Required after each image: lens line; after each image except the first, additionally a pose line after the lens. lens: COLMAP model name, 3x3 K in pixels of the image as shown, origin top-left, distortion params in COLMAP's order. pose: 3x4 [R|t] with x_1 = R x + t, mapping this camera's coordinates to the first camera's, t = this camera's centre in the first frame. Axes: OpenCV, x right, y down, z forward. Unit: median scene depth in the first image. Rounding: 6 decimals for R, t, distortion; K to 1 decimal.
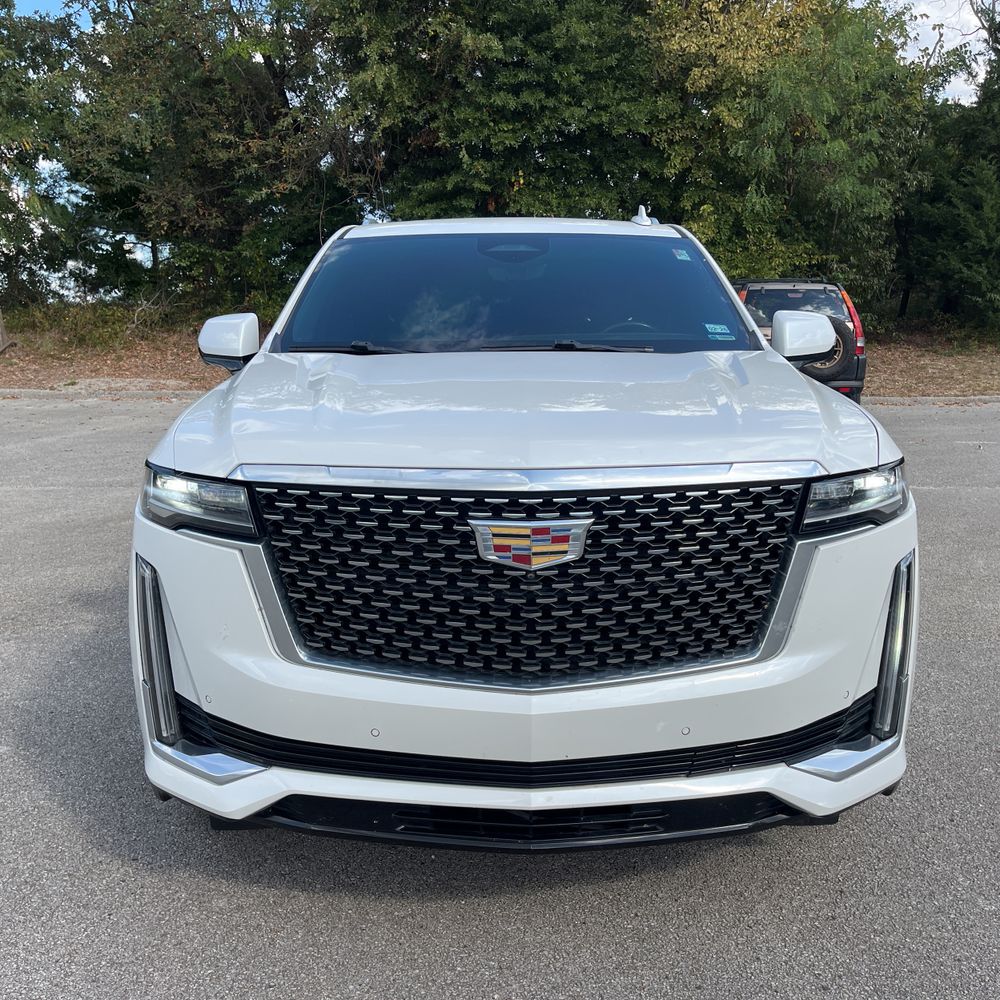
lens RADIAL K [[1010.1, 0, 526.3], [0, 1010.1, 528.0], [0, 0, 1]] dist [0.043123, -0.034155]
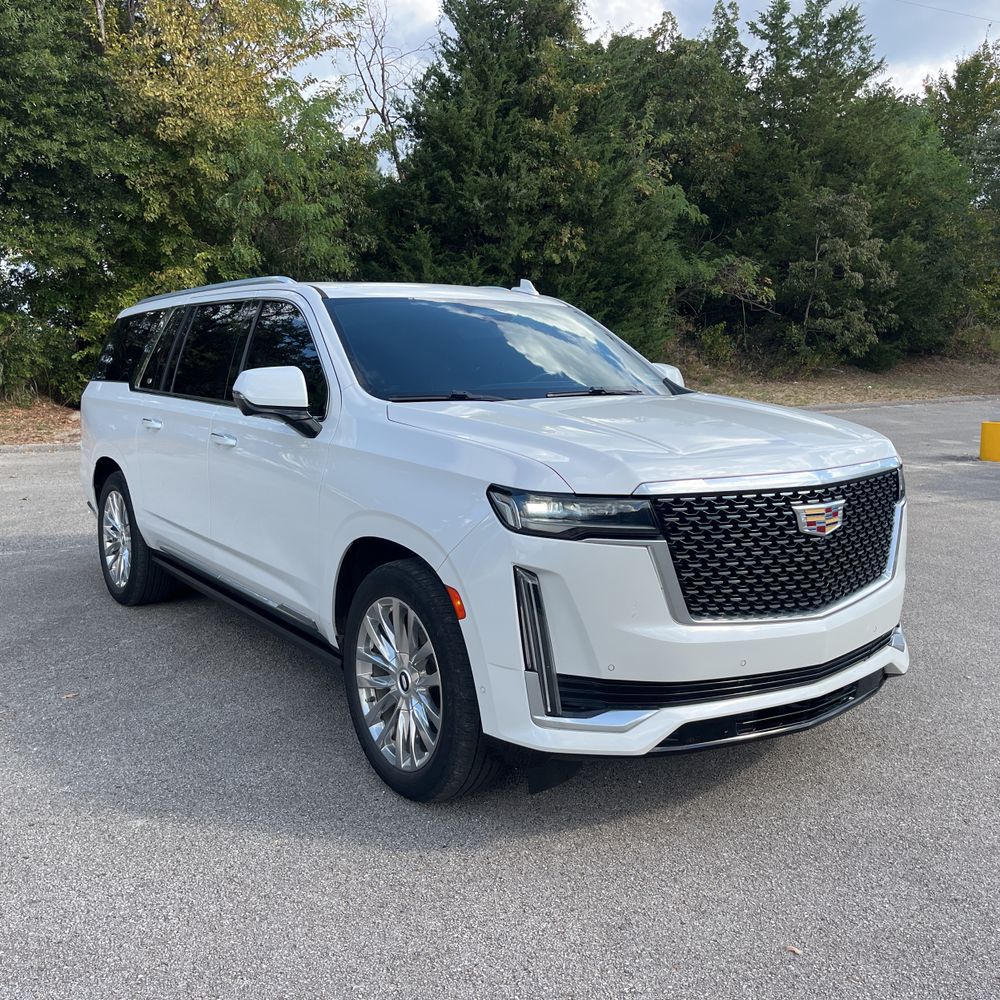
lens RADIAL K [[1010.1, 0, 526.3], [0, 1010.1, 528.0], [0, 0, 1]] dist [0.043123, -0.034155]
pose [[0.817631, -0.095578, 0.567754, -1.145020], [0.118510, 0.992947, -0.003512, -0.017025], [-0.563413, 0.070156, 0.823191, -0.011549]]
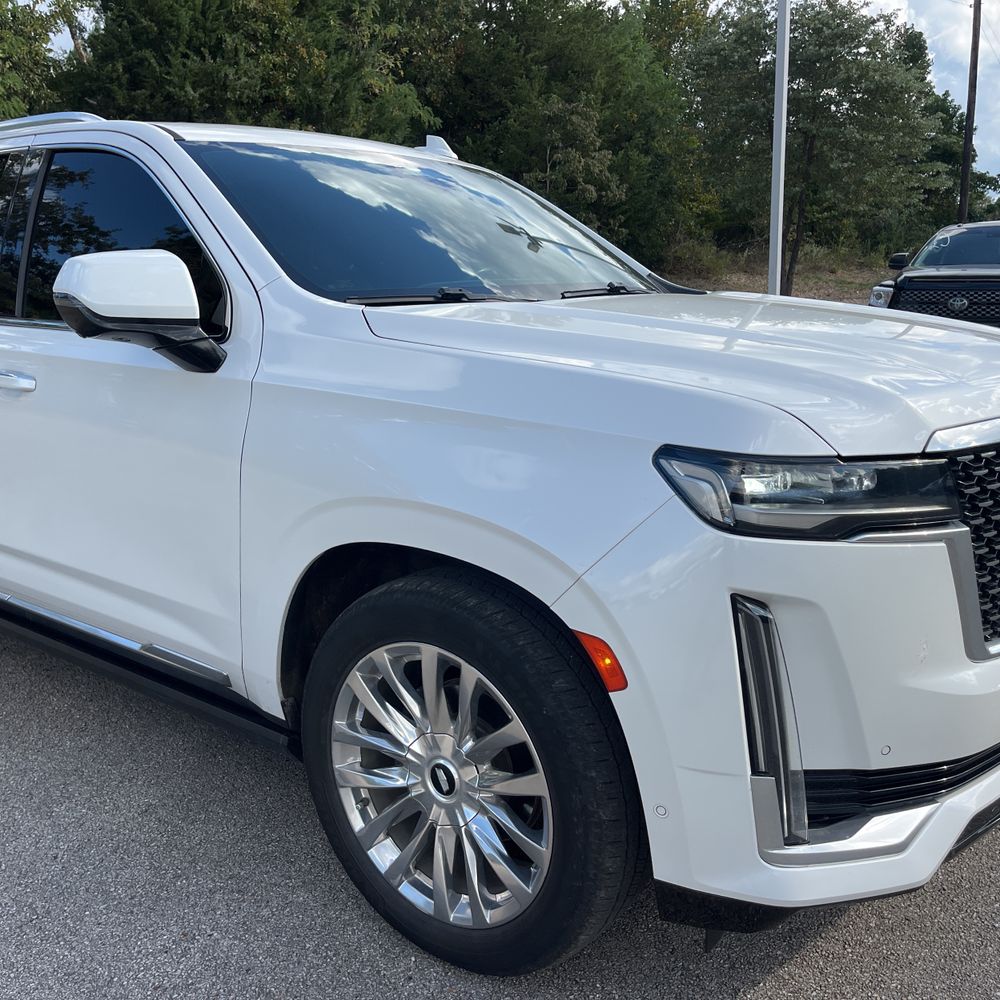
lens RADIAL K [[1010.1, 0, 526.3], [0, 1010.1, 528.0], [0, 0, 1]] dist [0.043123, -0.034155]
pose [[0.624933, -0.194756, 0.755995, -1.046202], [0.170910, 0.979022, 0.110930, -0.126817], [-0.761740, 0.059883, 0.645109, 0.727987]]
